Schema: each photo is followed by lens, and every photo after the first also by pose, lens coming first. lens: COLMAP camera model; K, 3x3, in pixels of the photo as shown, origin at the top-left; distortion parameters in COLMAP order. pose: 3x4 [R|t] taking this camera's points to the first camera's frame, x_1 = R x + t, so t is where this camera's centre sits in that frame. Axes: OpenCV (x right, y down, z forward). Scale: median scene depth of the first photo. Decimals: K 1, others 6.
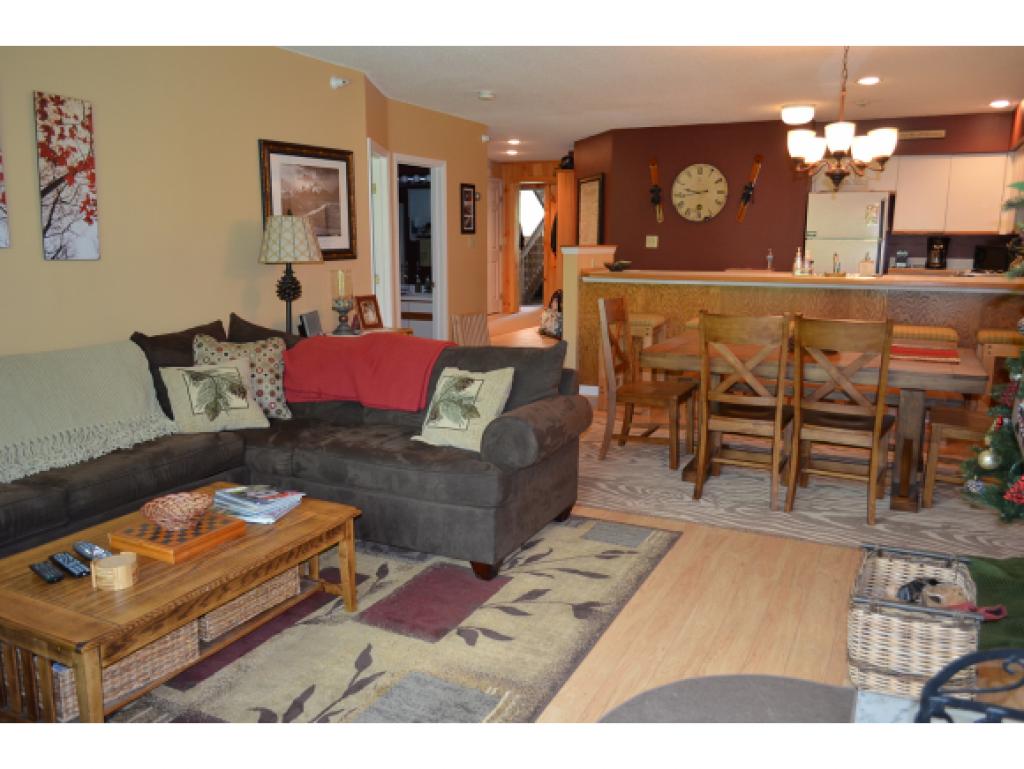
lens RADIAL K [[814.4, 0, 512.9], [0, 814.4, 384.3], [0, 0, 1]] dist [0.004029, 0.004601]
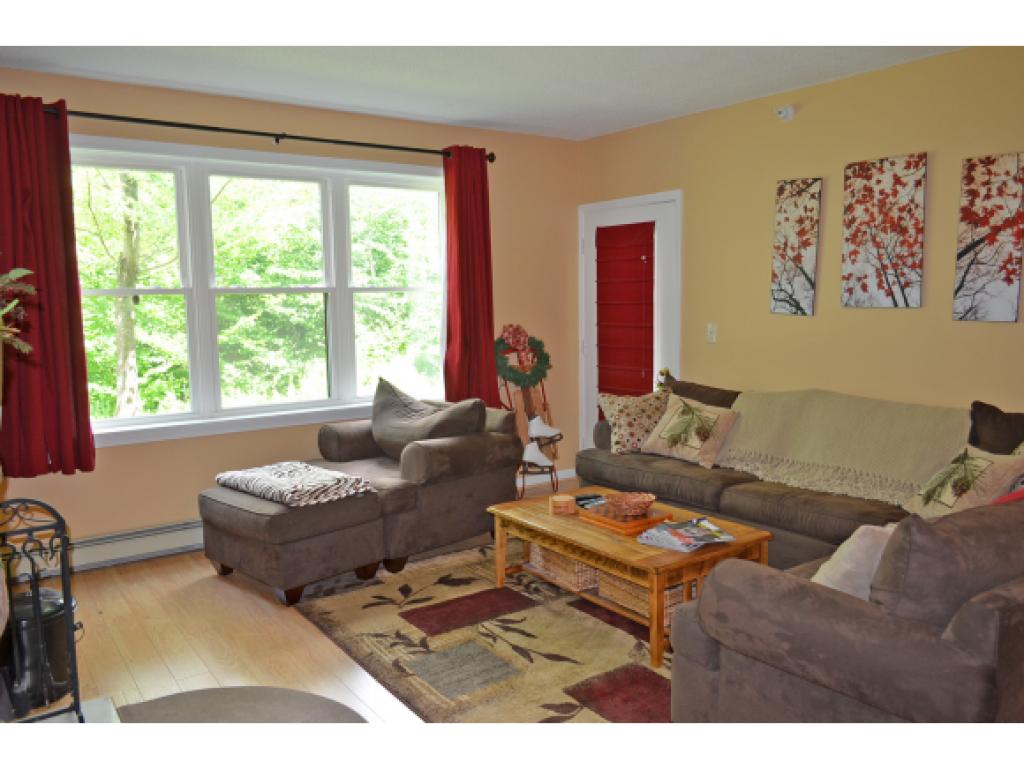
lens RADIAL K [[814.4, 0, 510.8], [0, 814.4, 384.6], [0, 0, 1]] dist [0.004029, 0.004601]
pose [[-0.470343, 0.093950, -0.877468, 0.598790], [-0.157588, 0.969393, 0.188263, -0.178316], [0.868299, 0.226827, -0.441142, 0.983222]]
